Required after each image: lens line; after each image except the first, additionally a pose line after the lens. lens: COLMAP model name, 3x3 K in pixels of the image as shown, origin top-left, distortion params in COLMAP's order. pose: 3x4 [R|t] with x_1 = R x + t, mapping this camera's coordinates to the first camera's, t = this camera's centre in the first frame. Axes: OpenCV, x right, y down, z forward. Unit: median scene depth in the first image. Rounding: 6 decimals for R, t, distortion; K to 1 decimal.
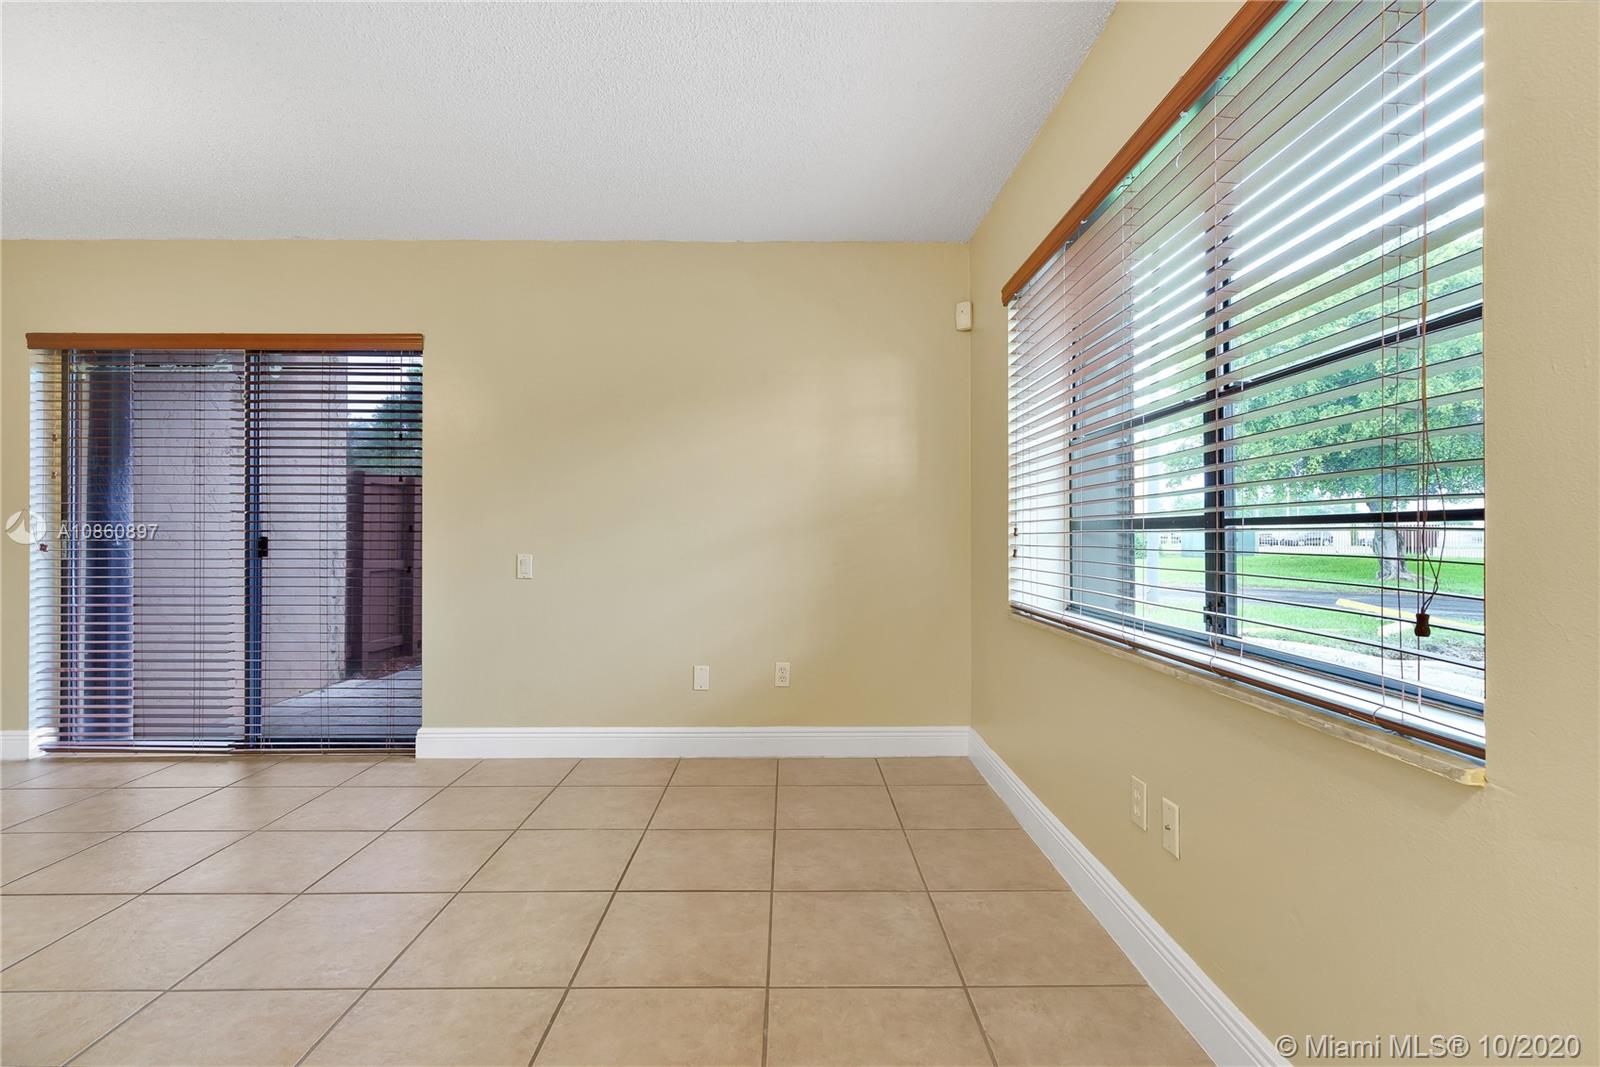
lens RADIAL K [[731.1, 0, 800.4], [0, 731.1, 533.5], [0, 0, 1]] dist [-0.003766, 0.003531]
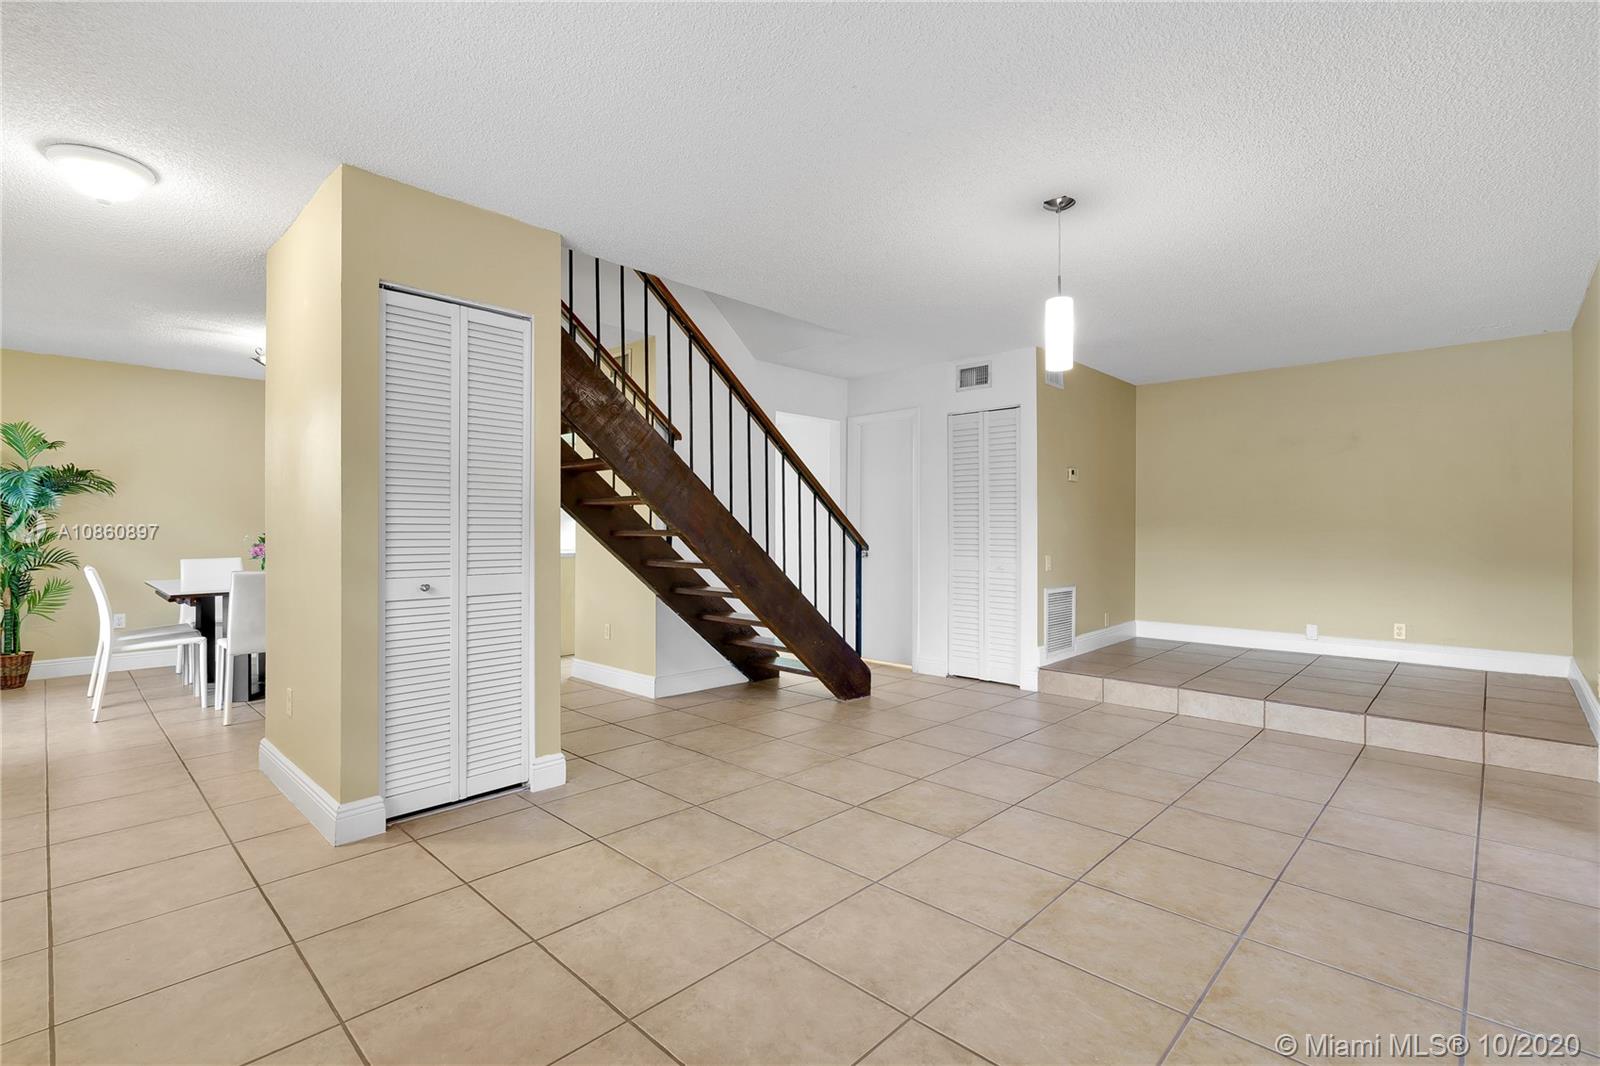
lens RADIAL K [[731.1, 0, 786.5], [0, 731.1, 524.3], [0, 0, 1]] dist [-0.003766, 0.003531]
pose [[-0.705962, -0.007873, -0.708206, 0.111881], [-0.000512, 0.999944, -0.010606, -0.017676], [0.708249, -0.007125, -0.705926, 0.881530]]
